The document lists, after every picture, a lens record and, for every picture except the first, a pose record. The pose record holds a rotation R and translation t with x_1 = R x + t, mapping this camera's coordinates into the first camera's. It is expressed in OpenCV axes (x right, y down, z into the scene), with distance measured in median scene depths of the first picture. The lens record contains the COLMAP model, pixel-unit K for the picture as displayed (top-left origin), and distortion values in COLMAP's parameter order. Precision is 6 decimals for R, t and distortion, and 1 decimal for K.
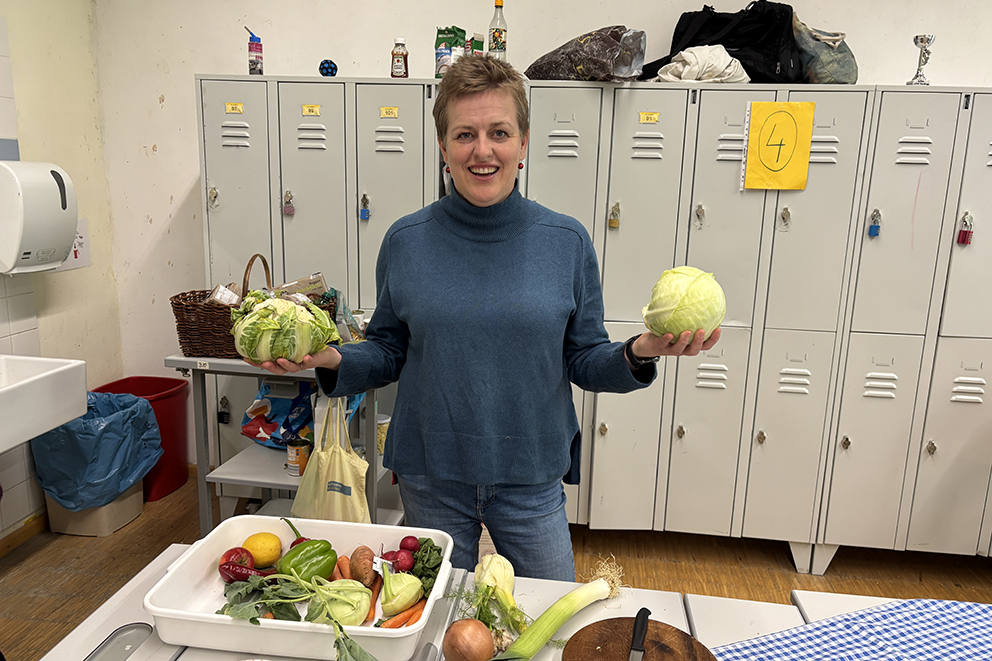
lens RADIAL K [[782.5, 0, 492.5], [0, 782.5, 326.7], [0, 0, 1]] dist [0.110236, -0.005621]
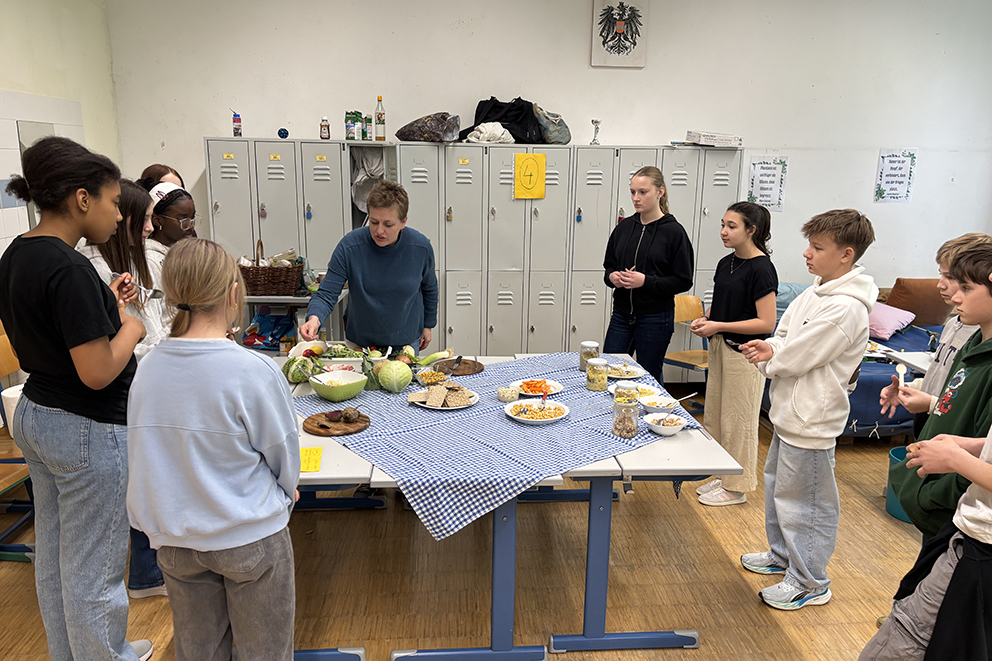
lens RADIAL K [[782.5, 0, 500.8], [0, 782.5, 334.2], [0, 0, 1]] dist [0.110236, -0.005621]
pose [[0.980383, -0.056818, 0.188737, -0.092632], [0.051406, 0.998118, 0.033448, 0.088733], [-0.190282, -0.023090, 0.981458, -0.853778]]
